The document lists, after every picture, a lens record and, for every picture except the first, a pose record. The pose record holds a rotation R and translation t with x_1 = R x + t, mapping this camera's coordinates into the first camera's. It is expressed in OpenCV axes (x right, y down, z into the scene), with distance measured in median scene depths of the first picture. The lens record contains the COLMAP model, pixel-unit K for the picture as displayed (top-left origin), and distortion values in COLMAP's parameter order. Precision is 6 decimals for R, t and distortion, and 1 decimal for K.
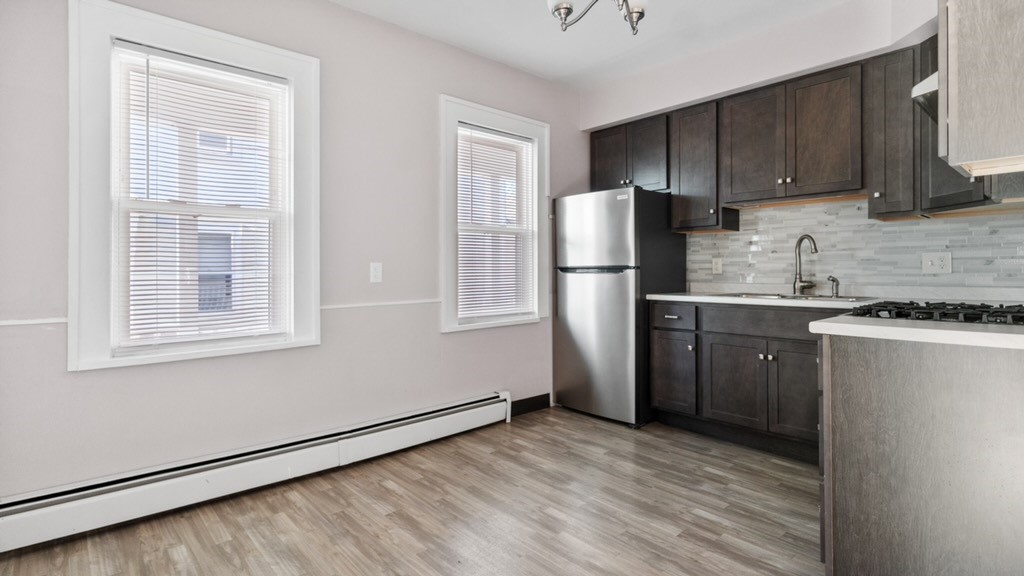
lens RADIAL K [[510.7, 0, 502.5], [0, 510.7, 270.7], [0, 0, 1]] dist [0.007190, -0.003577]
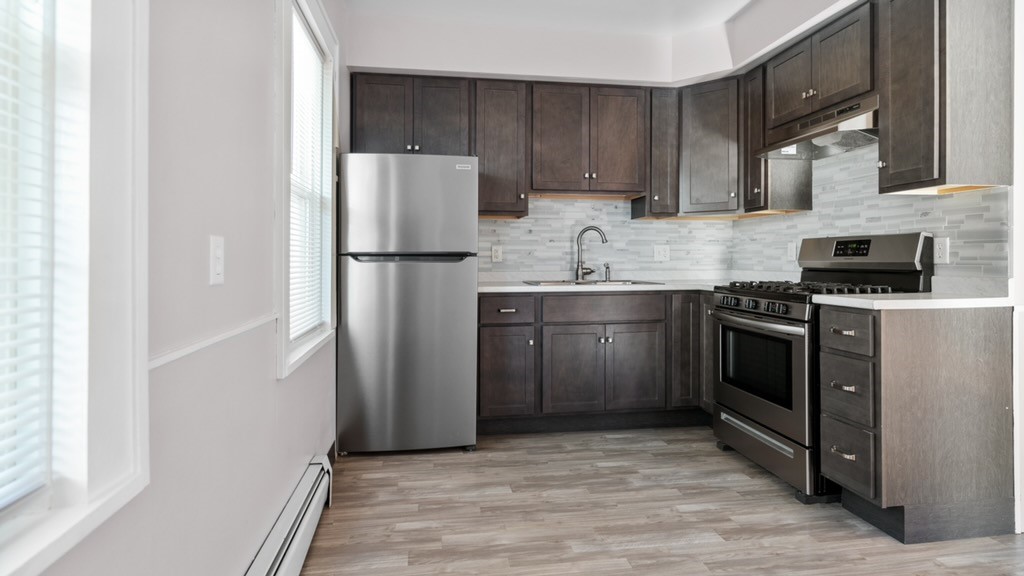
lens RADIAL K [[510.7, 0, 505.3], [0, 510.7, 253.5], [0, 0, 1]] dist [0.007190, -0.003577]
pose [[0.539757, 0.013098, 0.841719, -0.415717], [-0.000939, 0.999888, -0.014957, 0.005195], [-0.841820, 0.007283, 0.539709, 0.520125]]
